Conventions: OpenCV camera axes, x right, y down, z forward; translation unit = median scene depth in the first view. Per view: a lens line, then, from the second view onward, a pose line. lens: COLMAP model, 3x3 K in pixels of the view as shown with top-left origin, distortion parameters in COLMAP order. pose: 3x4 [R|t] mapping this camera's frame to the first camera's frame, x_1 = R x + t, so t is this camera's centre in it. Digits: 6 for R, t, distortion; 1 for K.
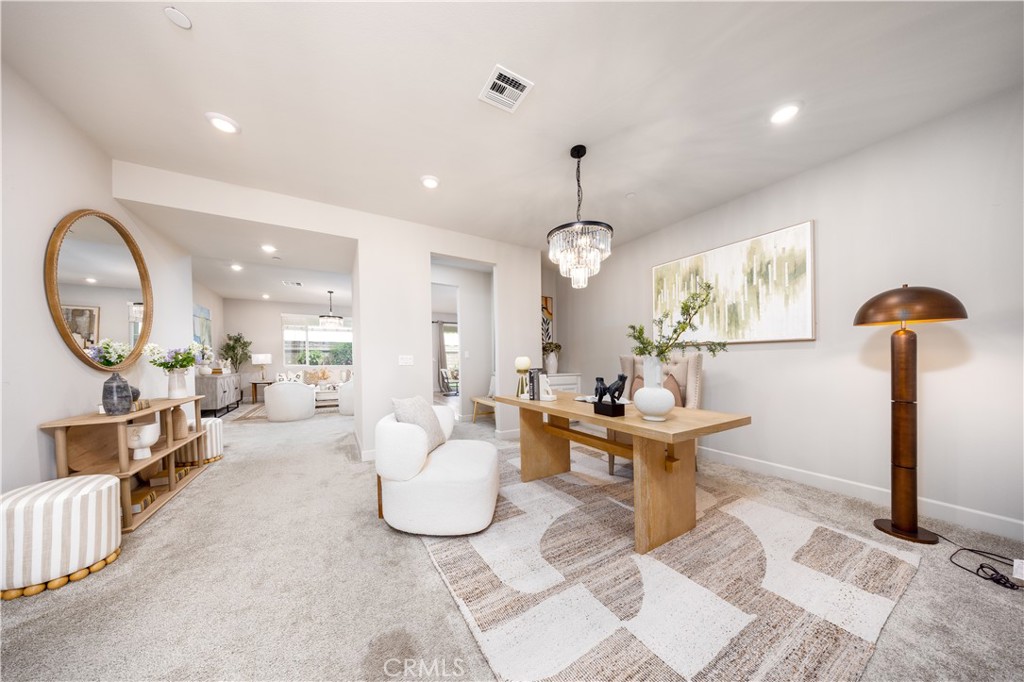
lens RADIAL K [[308.4, 0, 505.8], [0, 308.4, 354.9], [0, 0, 1]] dist [0.000477, 0.000024]
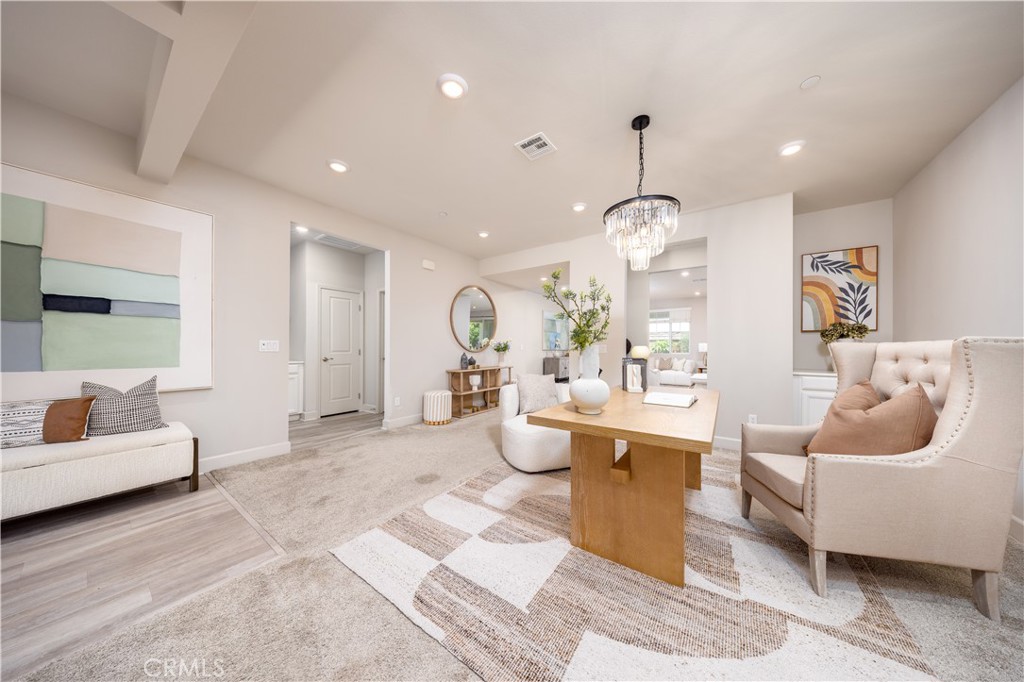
lens RADIAL K [[295.6, 0, 512.0], [0, 295.6, 341.0], [0, 0, 1]] dist [0.000205, 0.000017]
pose [[0.429198, -0.015823, -0.903072, 0.753289], [0.005877, 0.999874, -0.014726, 0.003799], [0.903191, 0.001013, 0.429237, 0.256642]]
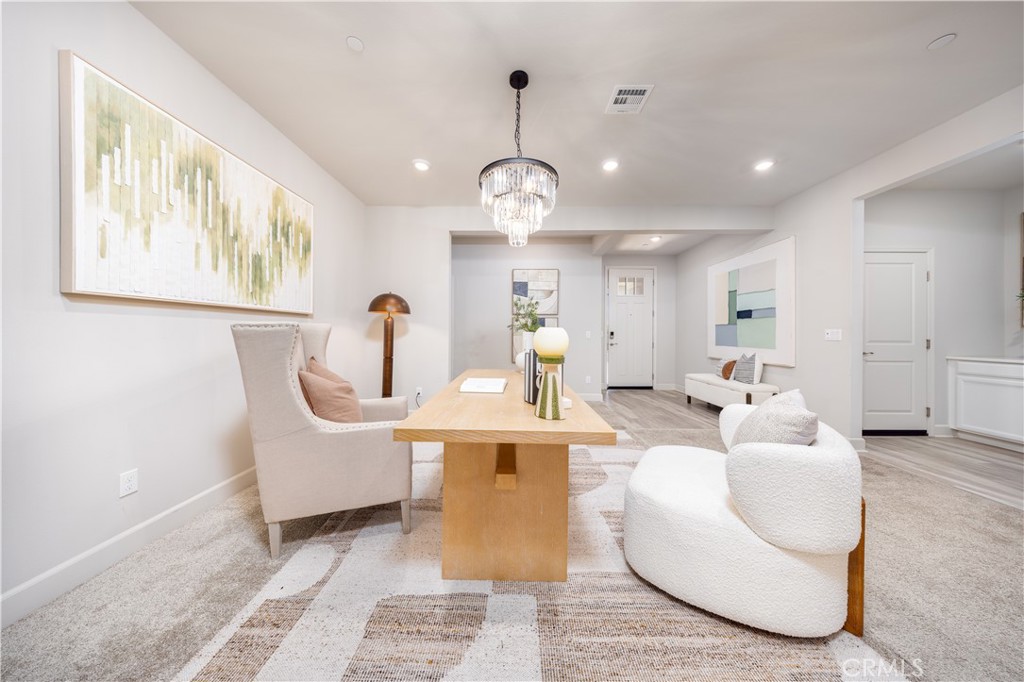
lens RADIAL K [[295.6, 0, 512.0], [0, 295.6, 341.0], [0, 0, 1]] dist [0.000205, 0.000017]
pose [[-0.856925, -0.012206, 0.515296, -0.143291], [-0.009947, 0.999925, 0.007143, 0.027436], [-0.515344, 0.000996, -0.856983, 1.455974]]
